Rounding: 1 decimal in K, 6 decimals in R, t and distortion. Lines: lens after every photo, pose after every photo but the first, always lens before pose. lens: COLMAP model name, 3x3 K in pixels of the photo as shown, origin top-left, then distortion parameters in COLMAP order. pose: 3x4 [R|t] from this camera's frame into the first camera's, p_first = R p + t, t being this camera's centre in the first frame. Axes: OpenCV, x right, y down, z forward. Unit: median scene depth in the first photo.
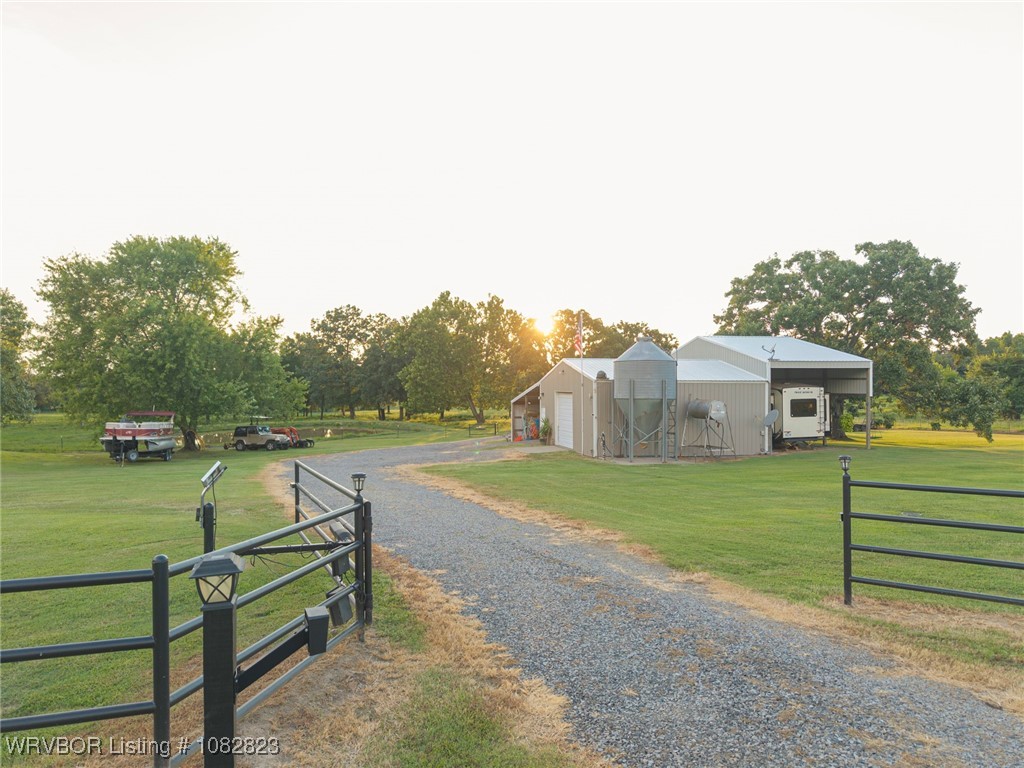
lens RADIAL K [[686.8, 0, 509.2], [0, 686.8, 387.3], [0, 0, 1]] dist [0.023244, -0.025204]
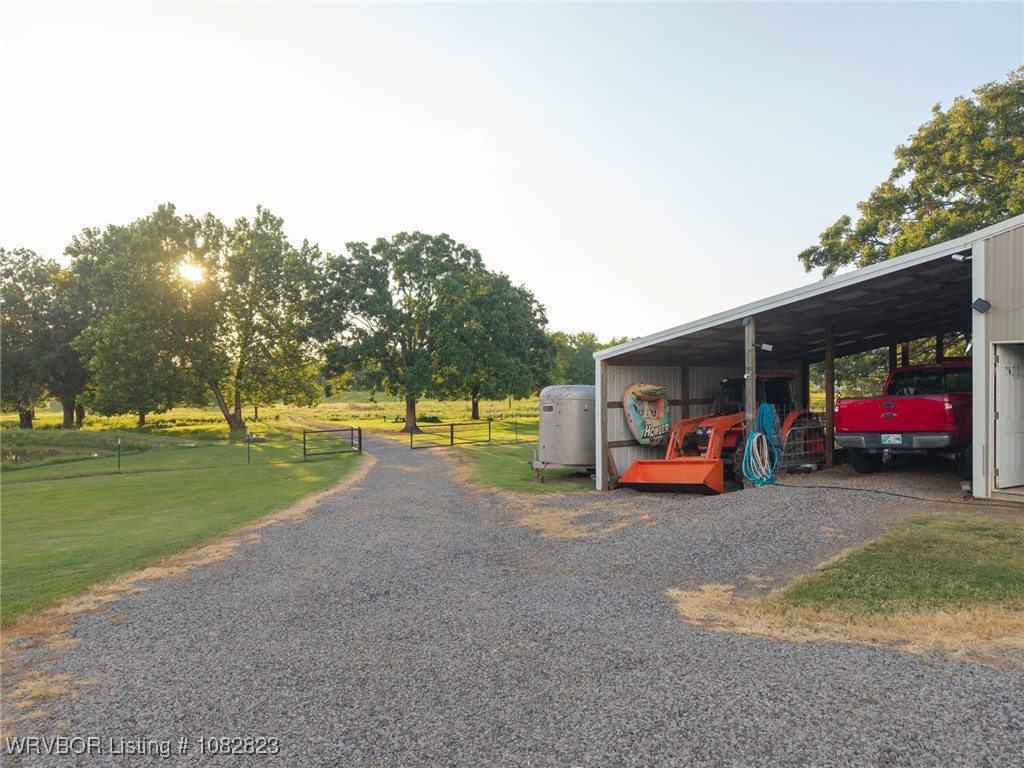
lens RADIAL K [[686.8, 0, 509.2], [0, 686.8, 387.3], [0, 0, 1]] dist [0.023244, -0.025204]
pose [[0.900775, 0.003772, 0.434270, -0.085512], [0.000344, 0.999956, -0.009400, 0.021100], [-0.434286, 0.008617, 0.900734, 0.357079]]
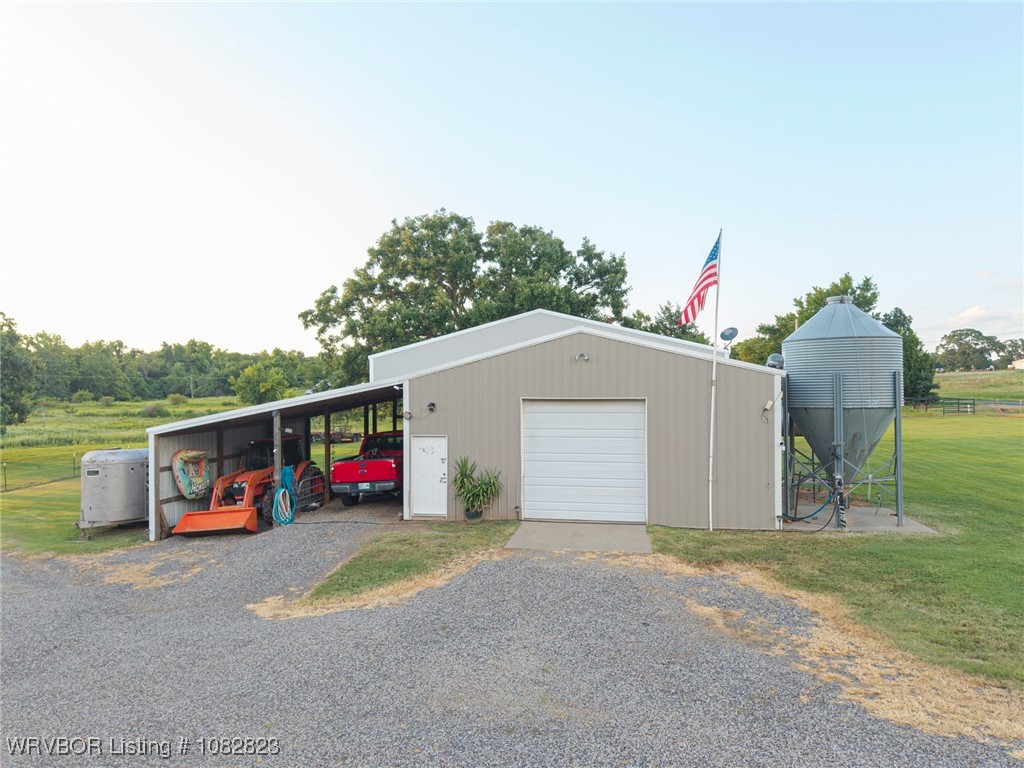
lens RADIAL K [[686.8, 0, 509.2], [0, 686.8, 387.3], [0, 0, 1]] dist [0.023244, -0.025204]
pose [[0.404112, 0.004491, 0.914698, -0.133538], [0.013801, 0.999844, -0.011006, 0.004378], [-0.914605, 0.017072, 0.403987, 0.320756]]
